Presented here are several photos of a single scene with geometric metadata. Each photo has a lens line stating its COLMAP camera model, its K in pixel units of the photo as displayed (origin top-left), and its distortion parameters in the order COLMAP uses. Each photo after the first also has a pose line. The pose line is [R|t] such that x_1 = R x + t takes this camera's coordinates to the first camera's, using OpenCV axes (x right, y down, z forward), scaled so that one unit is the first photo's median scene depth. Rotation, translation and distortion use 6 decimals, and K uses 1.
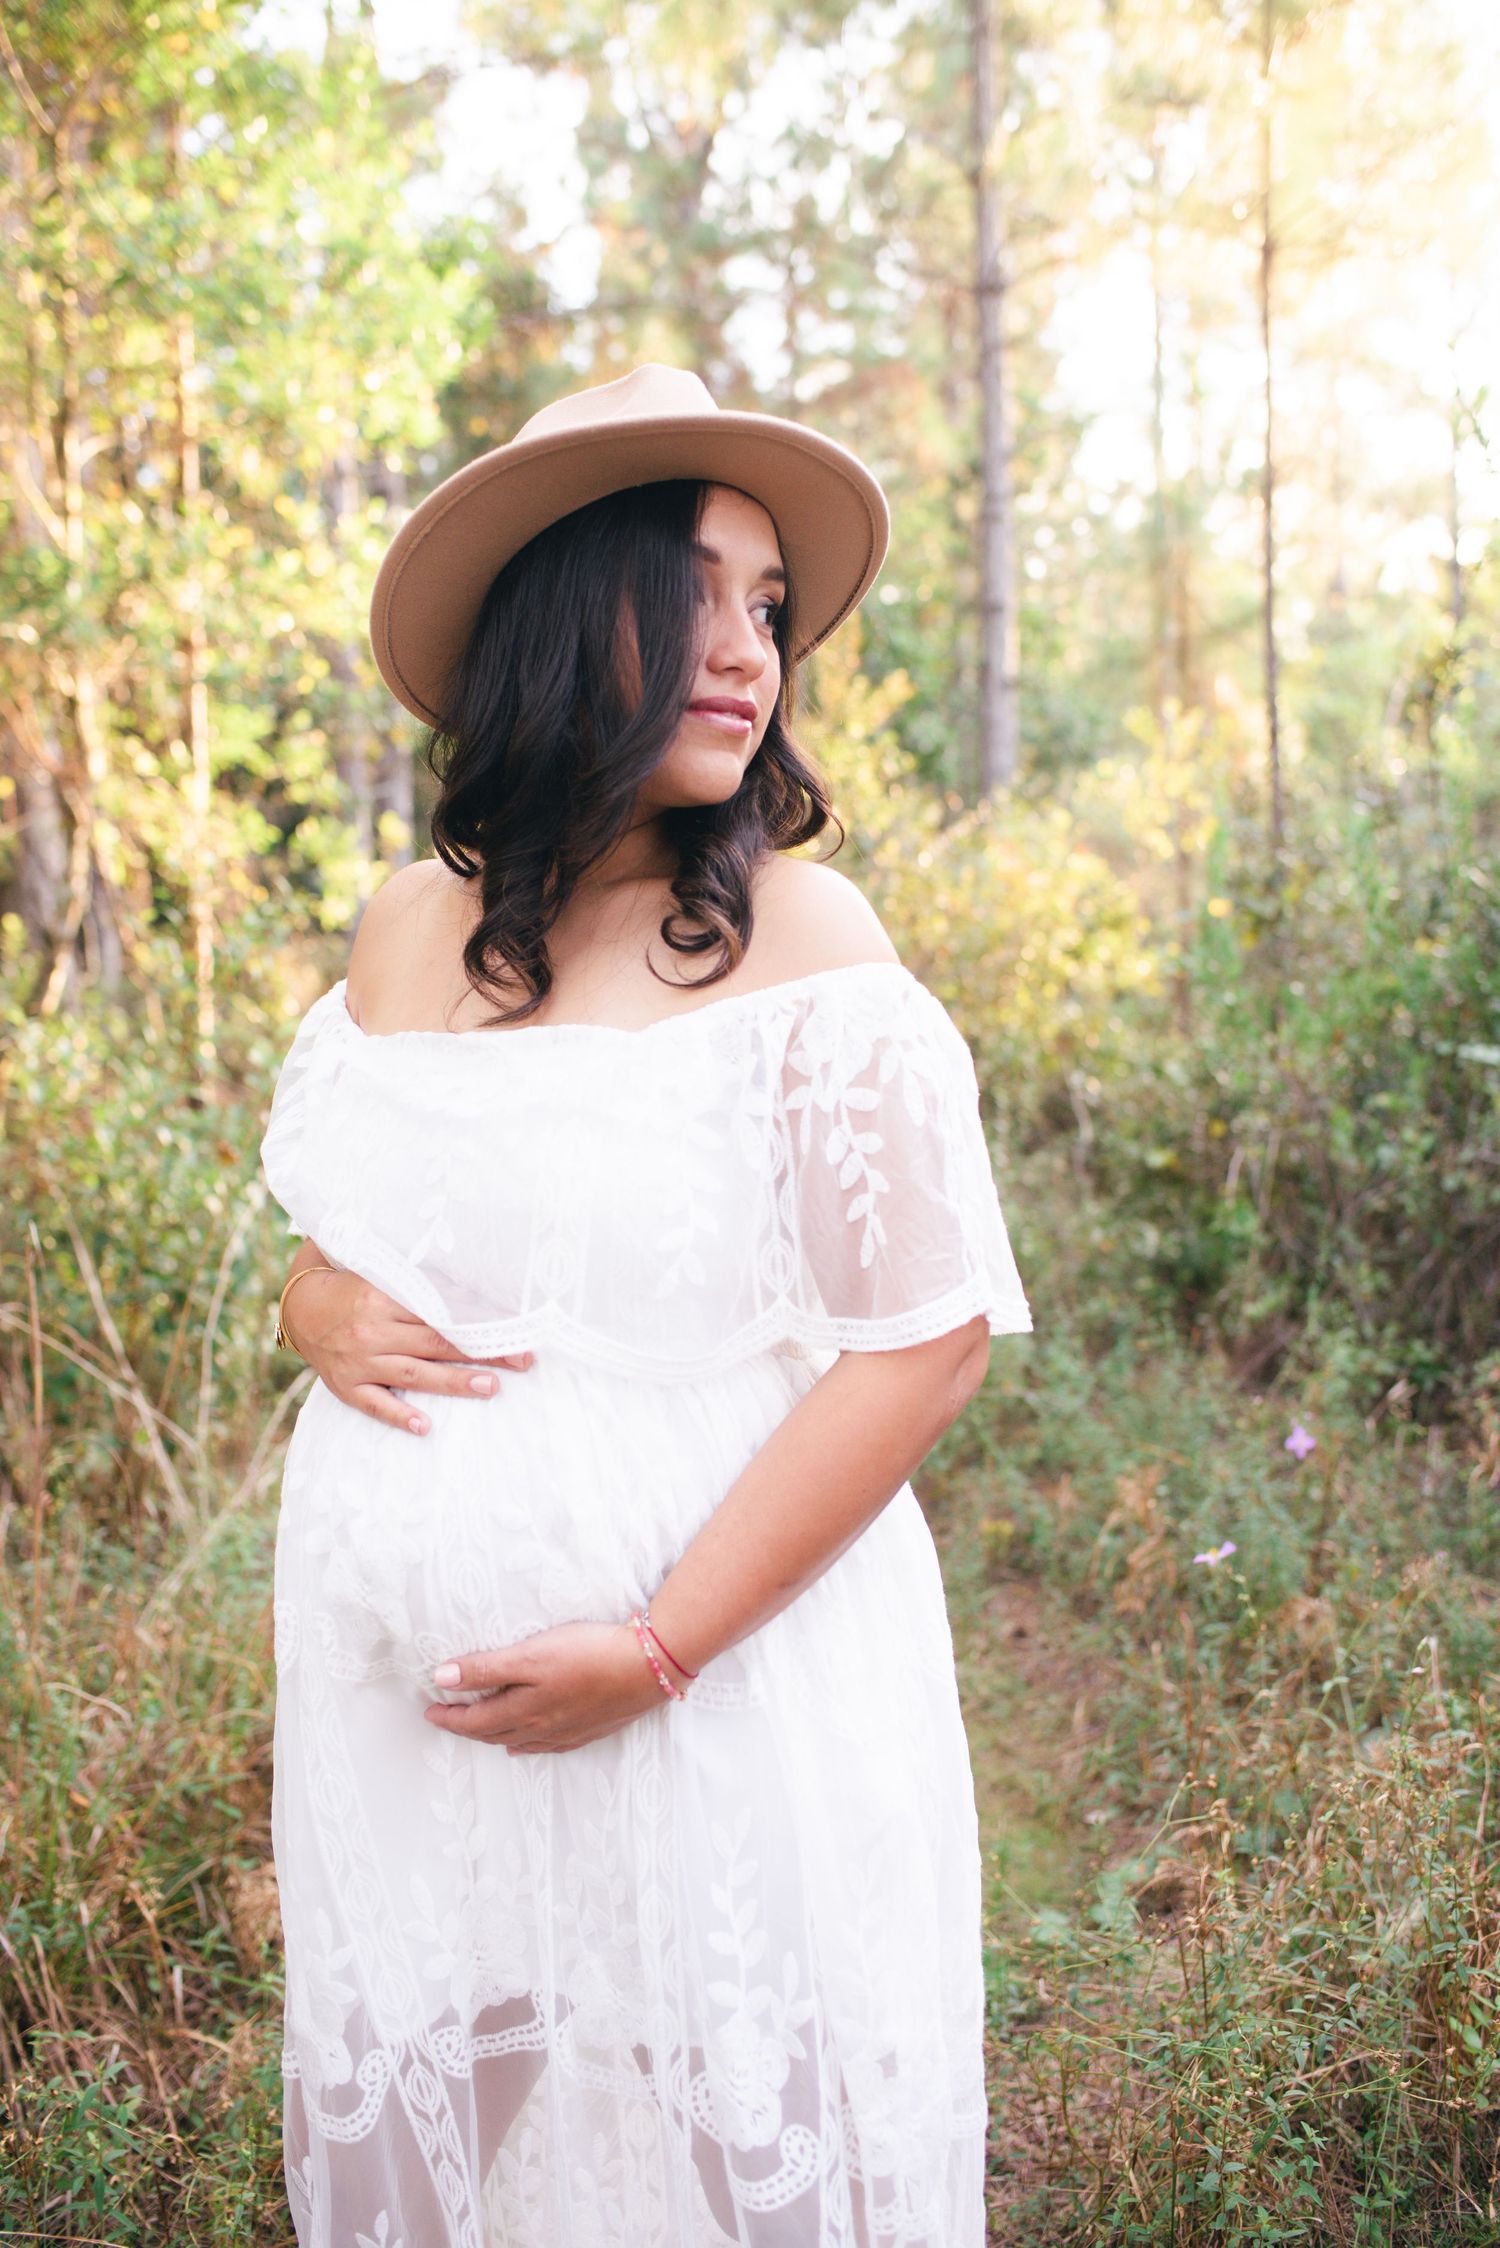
lens RADIAL K [[2206.1, 0, 750.0], [0, 2206.1, 1124.0], [0, 0, 1]] dist [-0.091816, 0.095803]
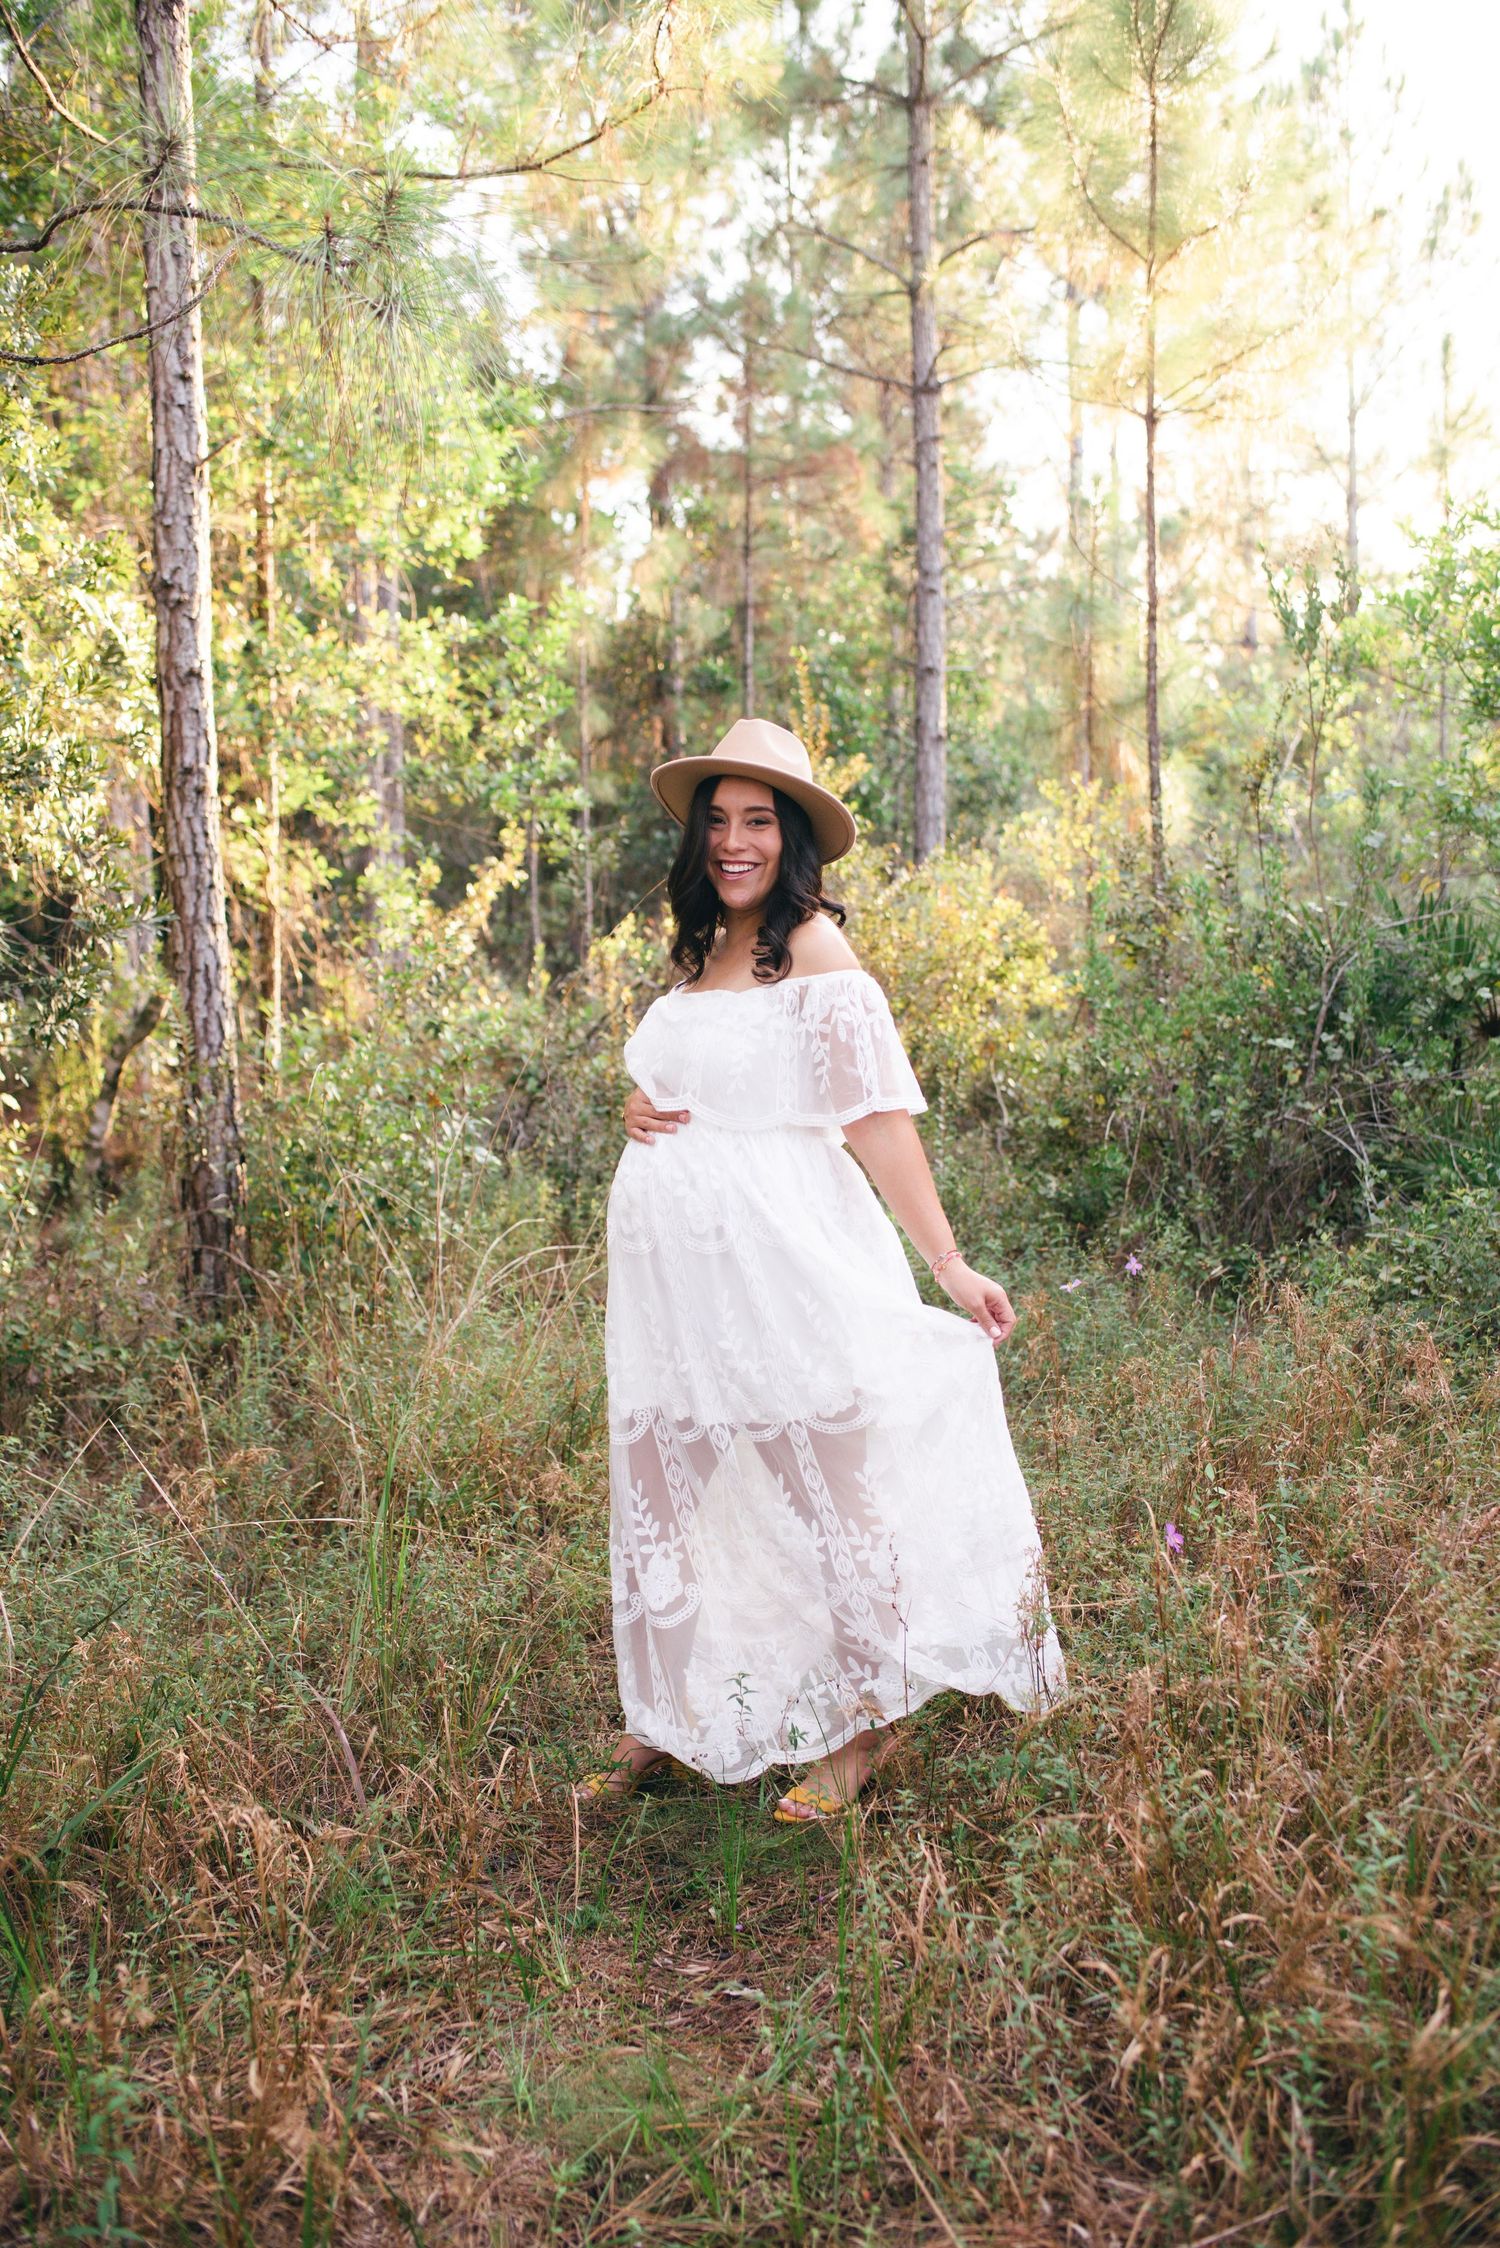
lens RADIAL K [[2358.8, 0, 750.0], [0, 2358.8, 1124.0], [0, 0, 1]] dist [-0.020298, 0.021144]
pose [[0.999122, 0.003556, 0.041738, -0.055175], [-0.002790, 0.999827, -0.018381, 0.036379], [-0.041796, 0.018249, 0.998959, -0.378573]]
